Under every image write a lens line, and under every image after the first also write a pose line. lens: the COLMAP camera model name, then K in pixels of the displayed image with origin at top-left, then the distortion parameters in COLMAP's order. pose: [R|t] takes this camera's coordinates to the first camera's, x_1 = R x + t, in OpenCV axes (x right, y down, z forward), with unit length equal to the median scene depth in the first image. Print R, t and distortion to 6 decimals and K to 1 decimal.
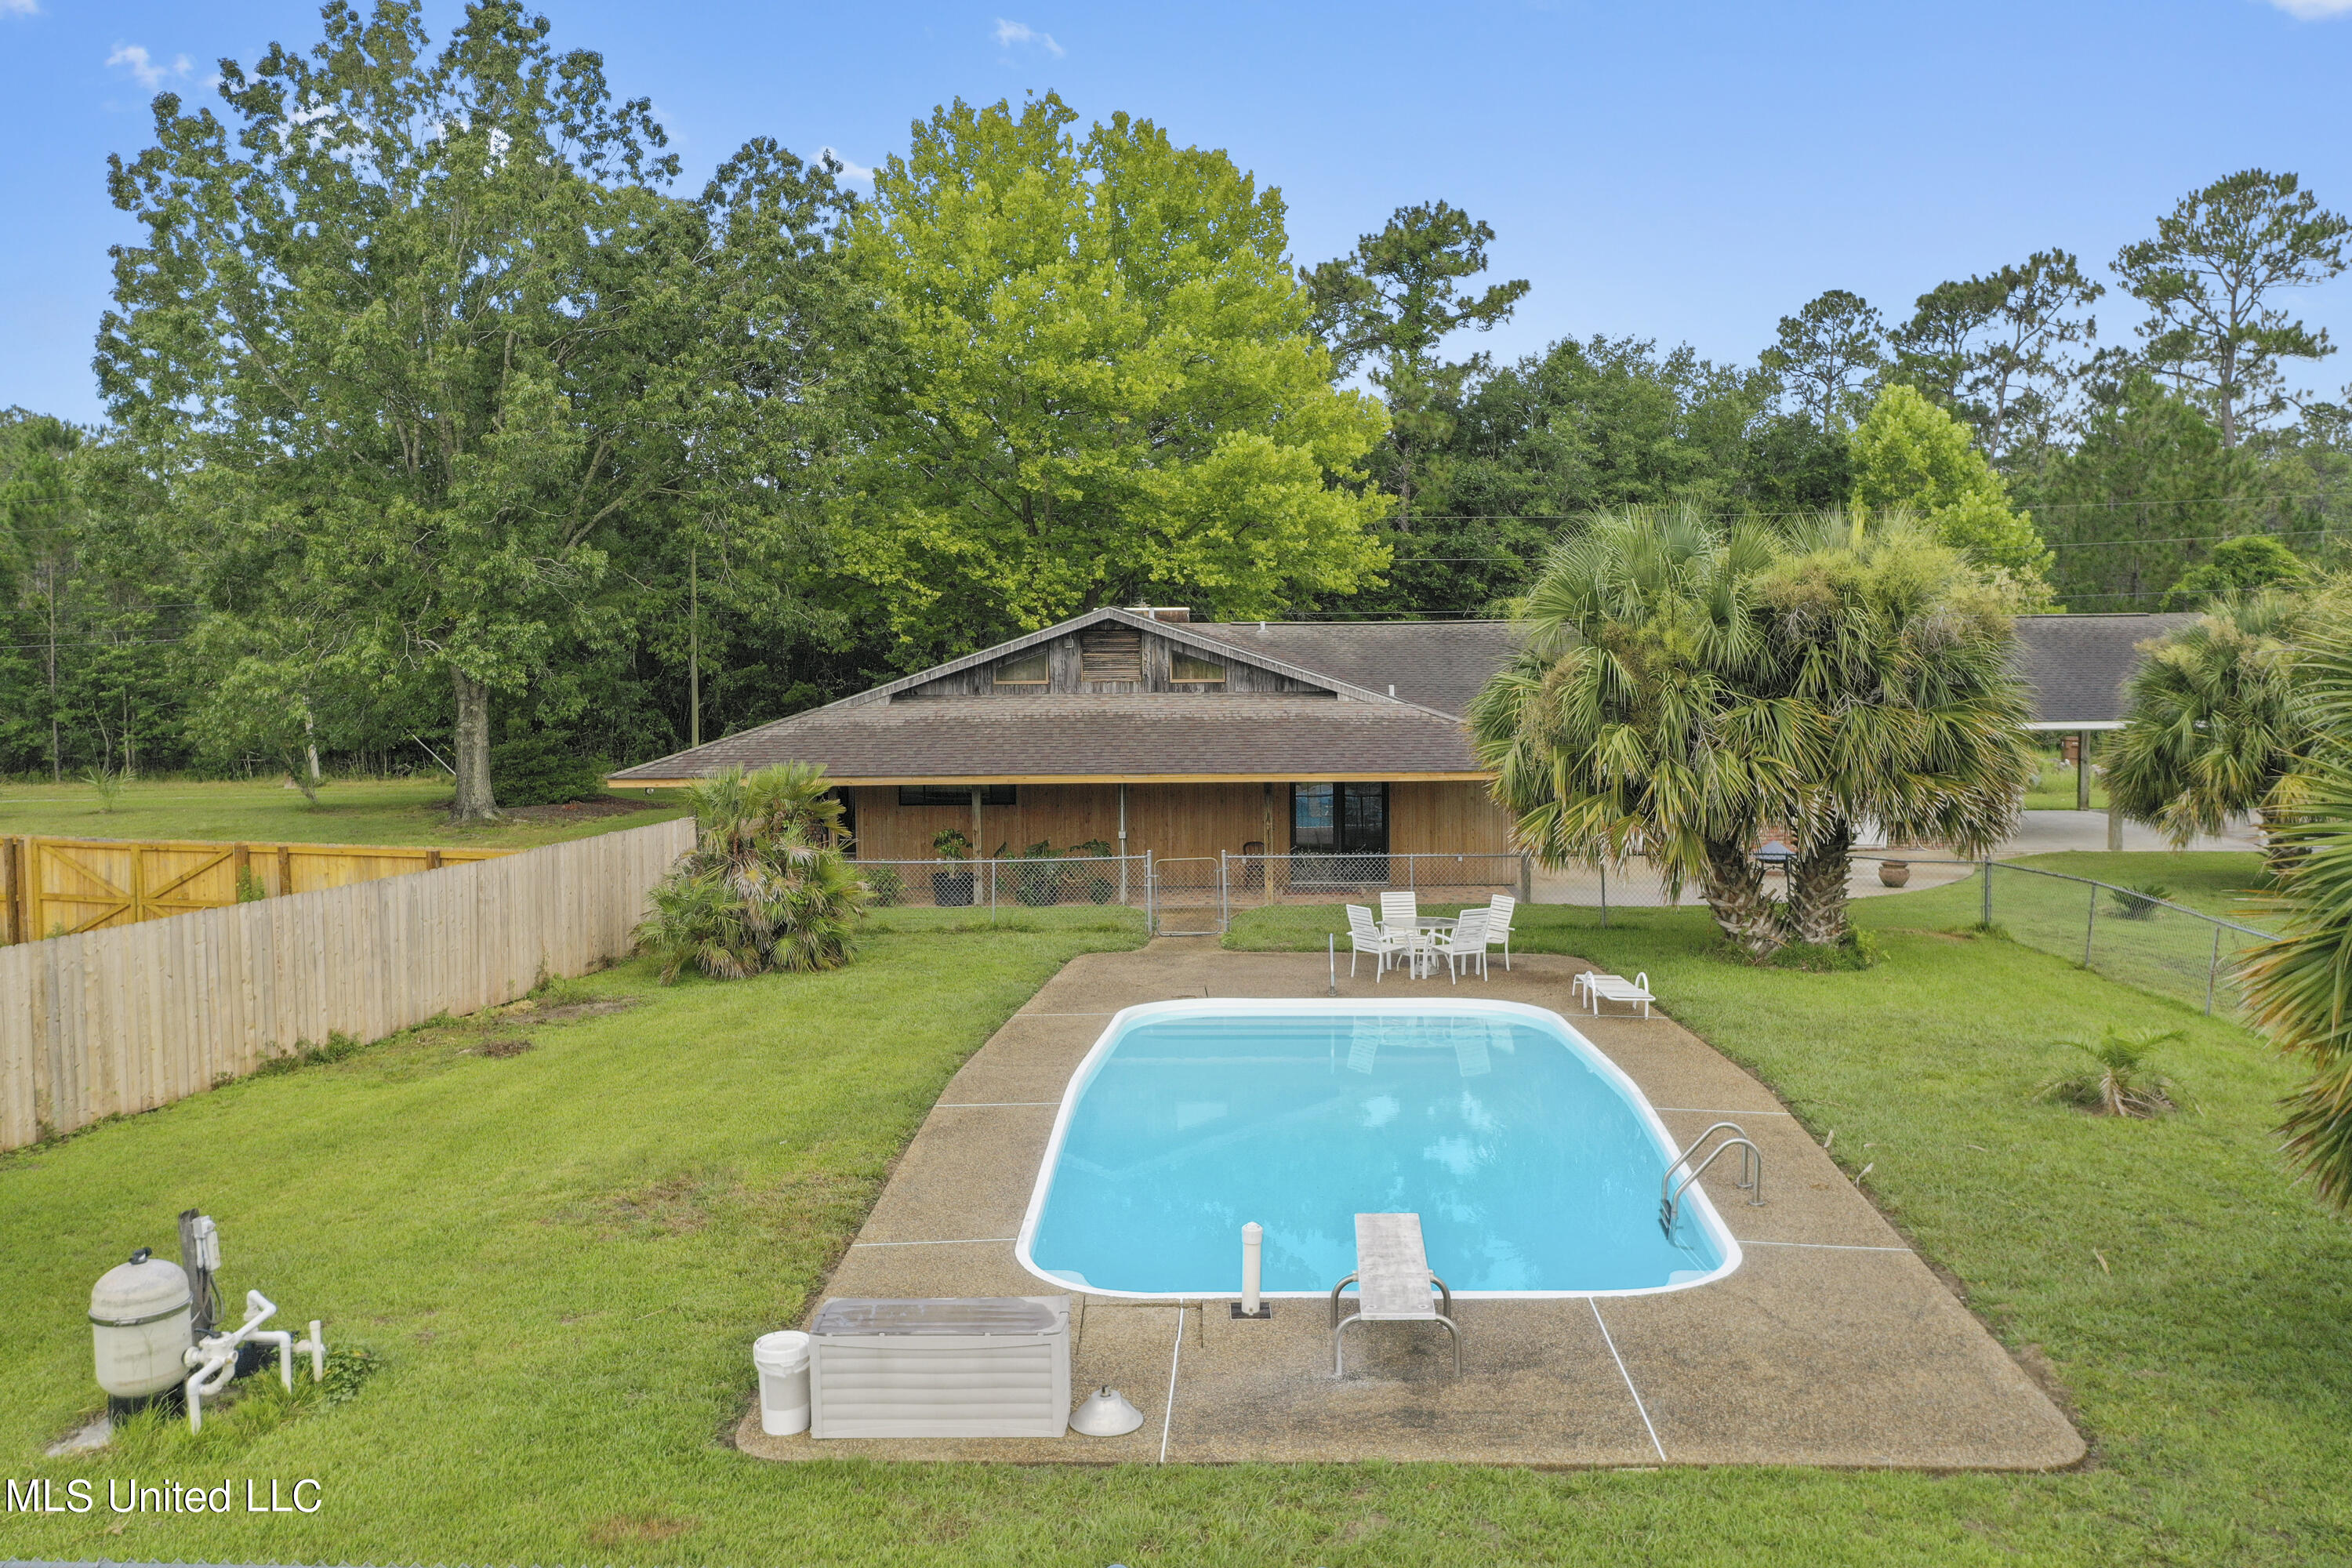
lens RADIAL K [[1862.2, 0, 1173.6], [0, 1862.2, 772.0], [0, 0, 1]] dist [0.001964, -0.002376]
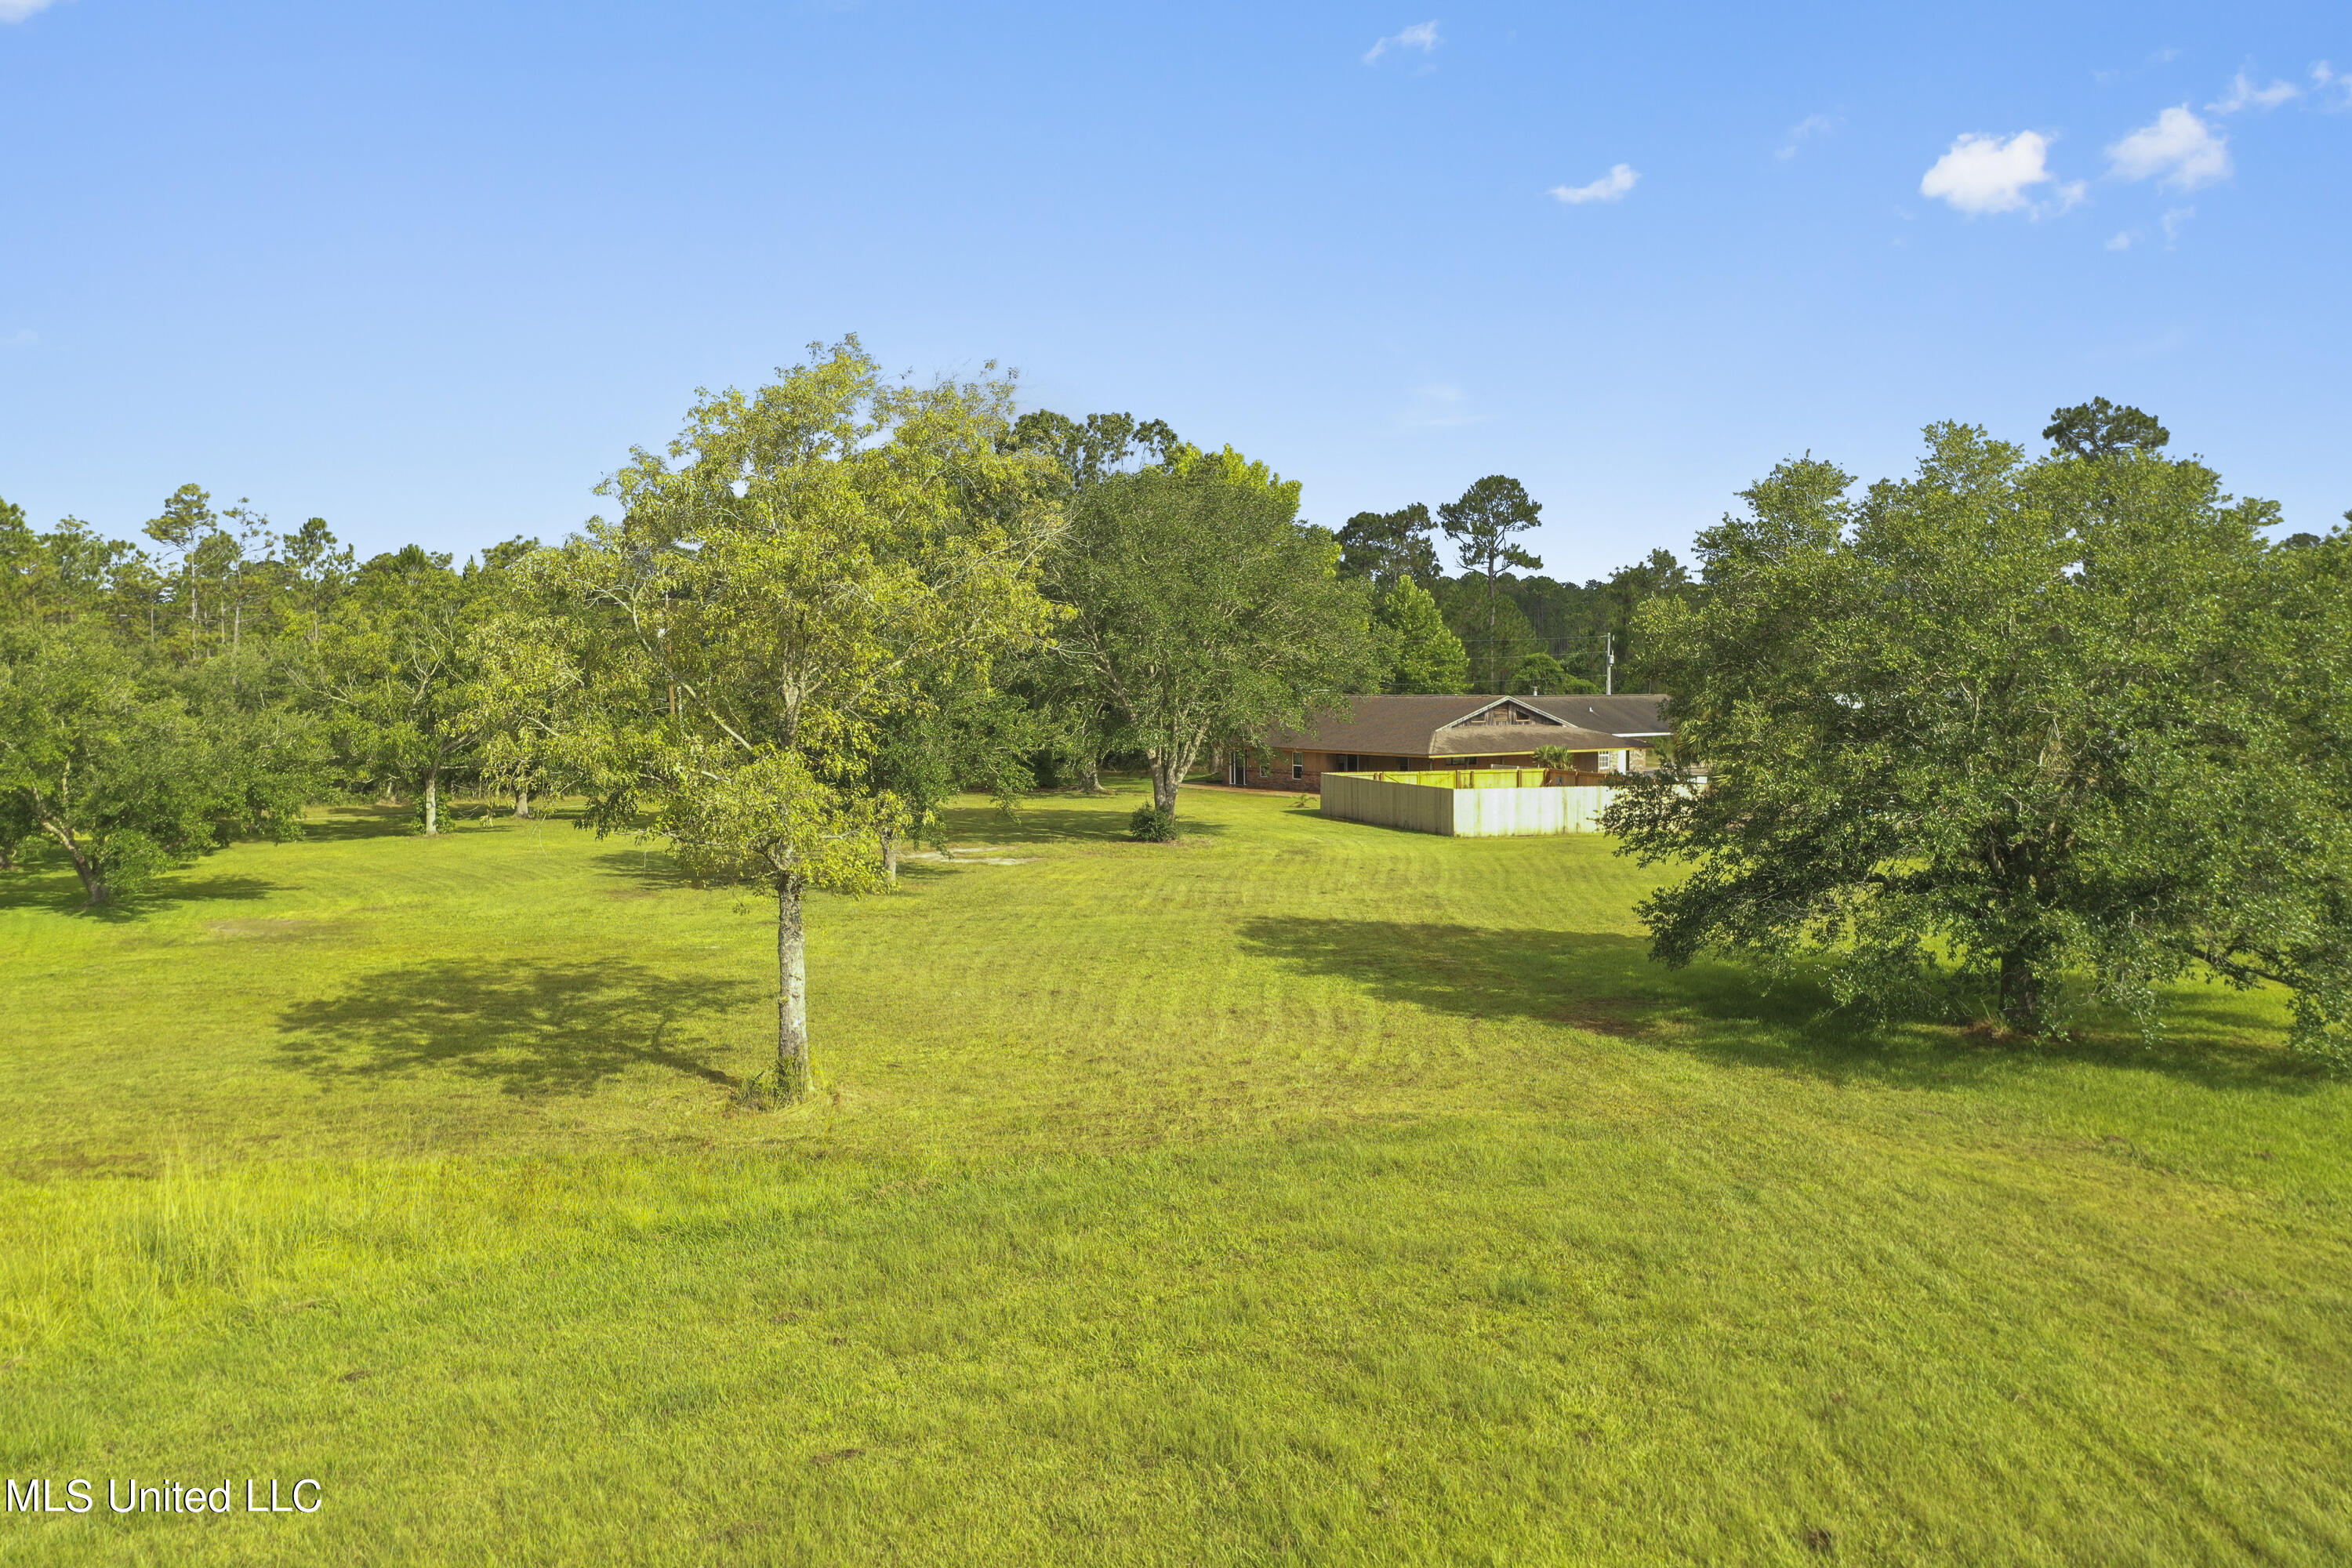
lens RADIAL K [[1856.3, 0, 1180.6], [0, 1856.3, 755.3], [0, 0, 1]] dist [-0.011402, -0.002971]
pose [[0.804962, -0.020713, 0.592965, -2.159956], [0.039664, 0.999033, -0.018947, 0.040607], [-0.592000, 0.038771, 0.805005, -1.039266]]
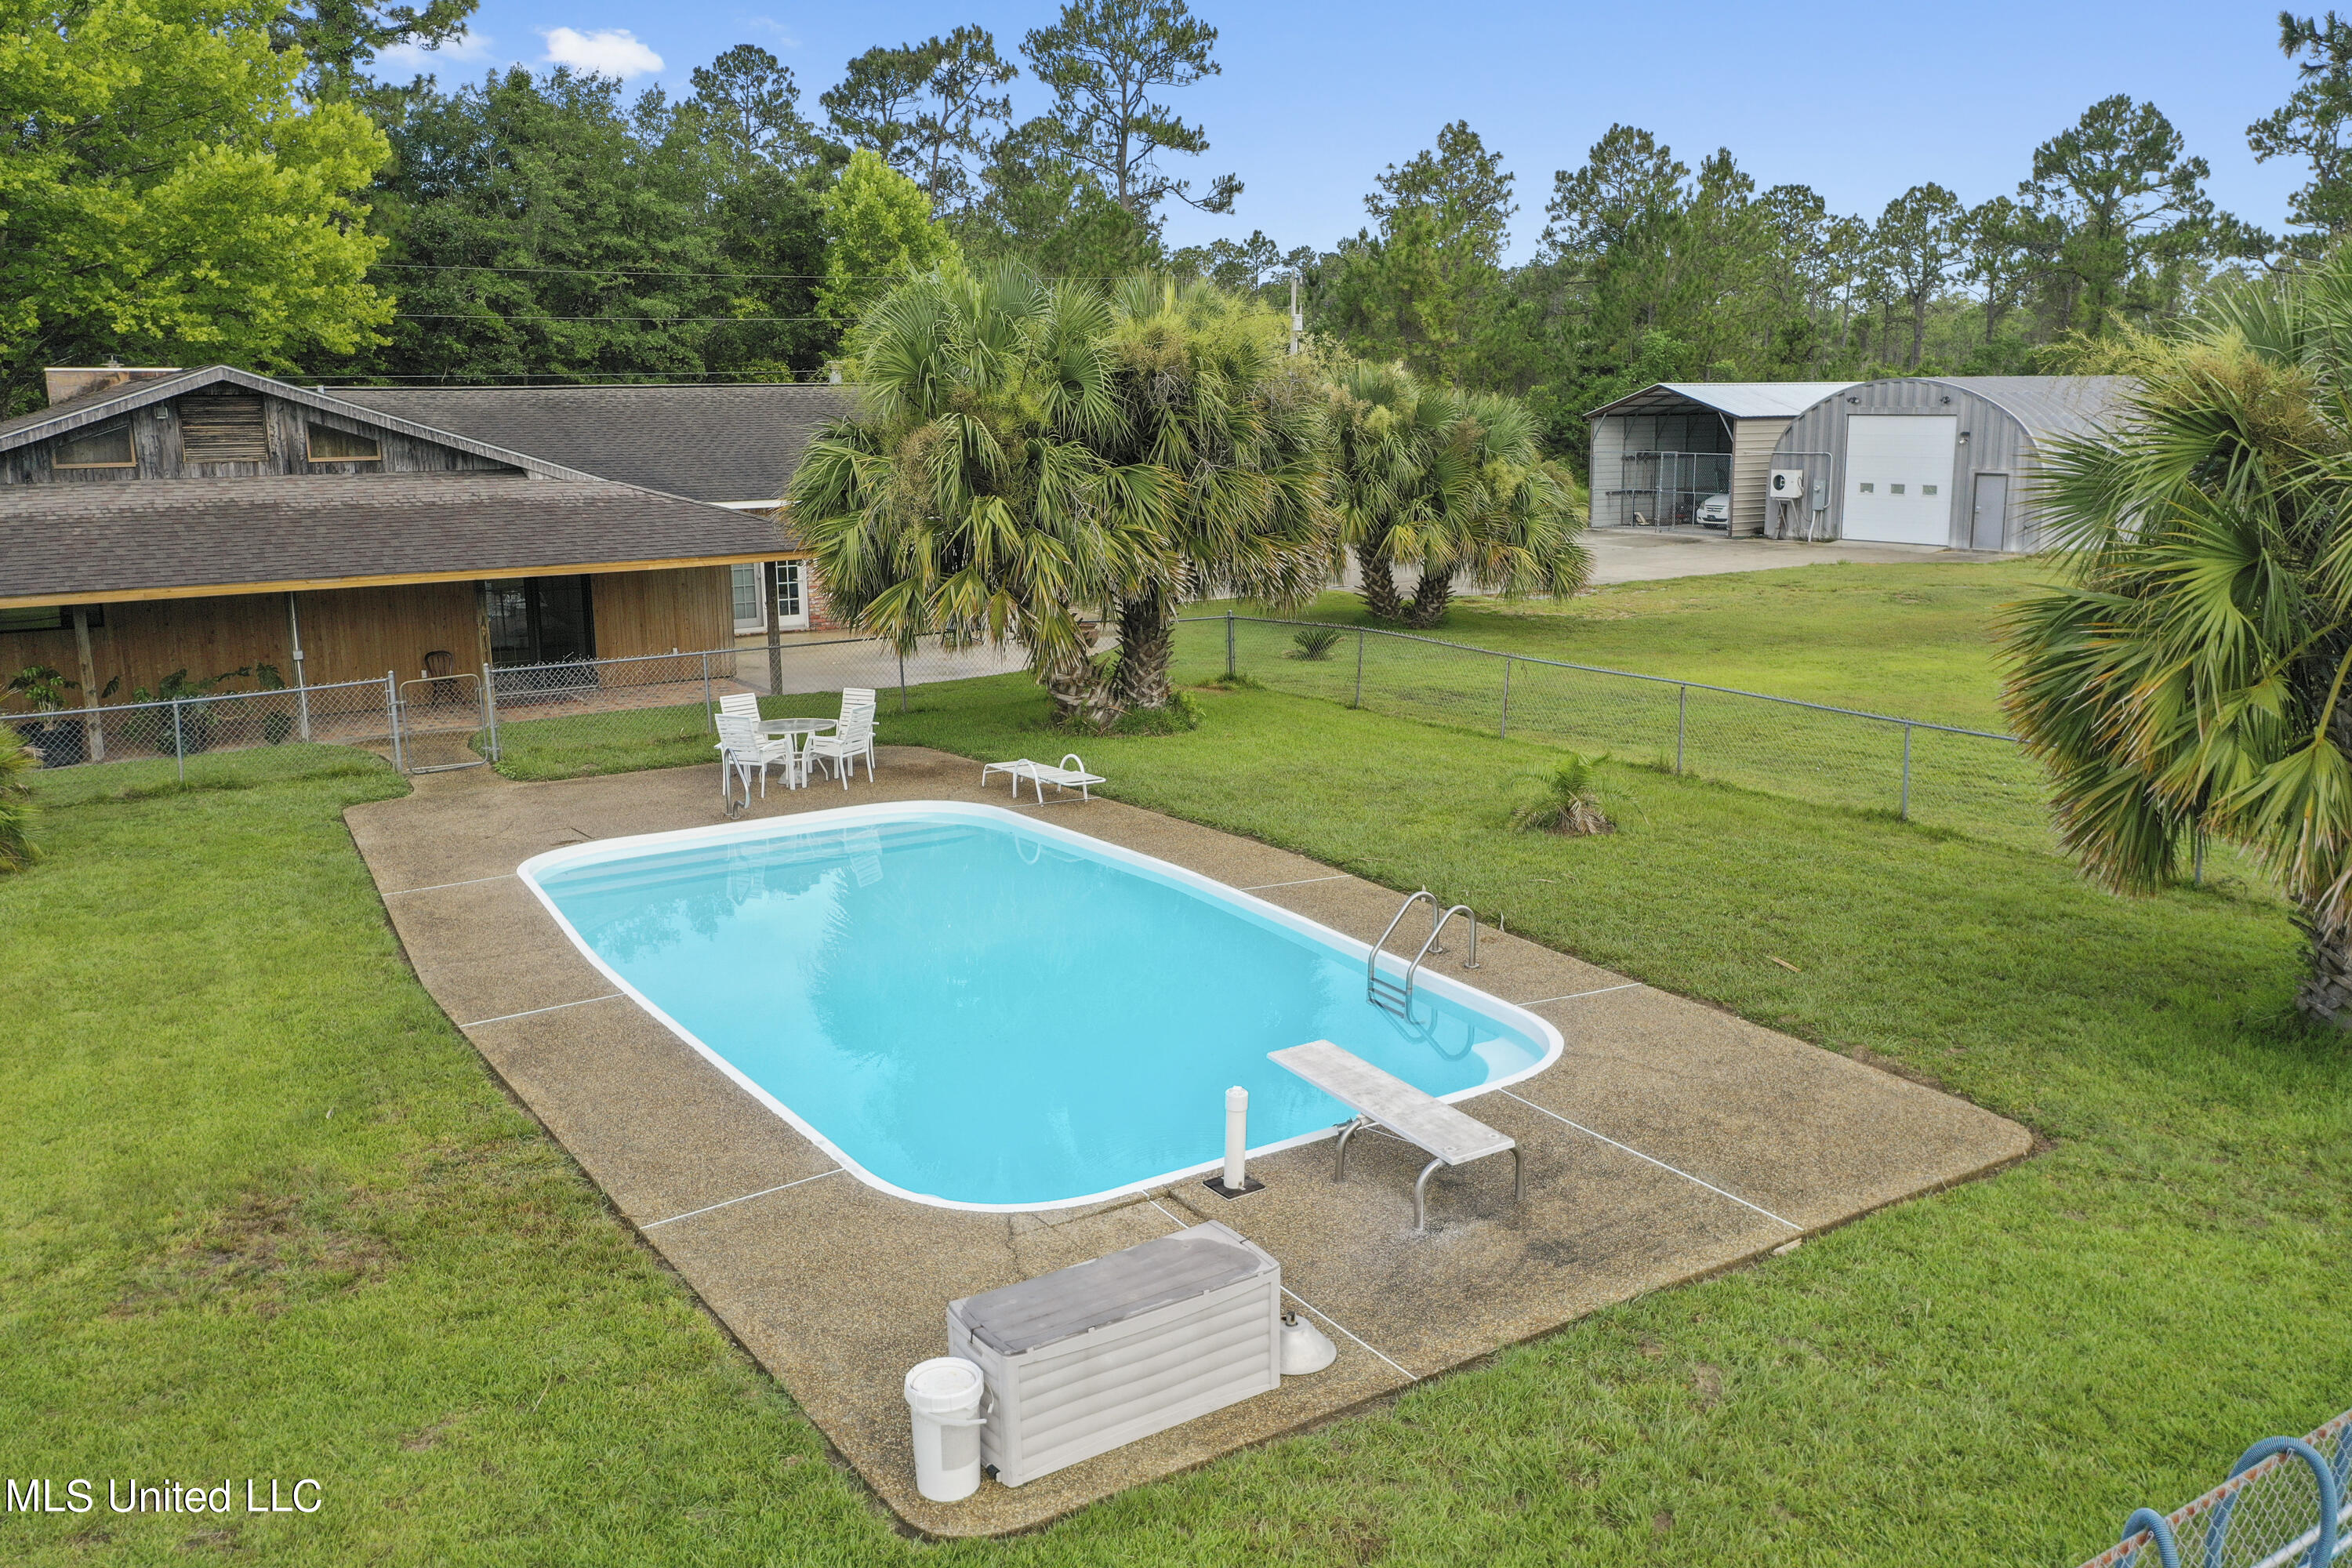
lens RADIAL K [[1862.2, 0, 1173.6], [0, 1862.2, 772.0], [0, 0, 1]] dist [0.001964, -0.002376]
pose [[0.818689, -0.113203, 0.562969, -0.163884], [0.043822, 0.989834, 0.135311, -0.007769], [-0.572563, -0.086107, 0.815326, 0.117103]]
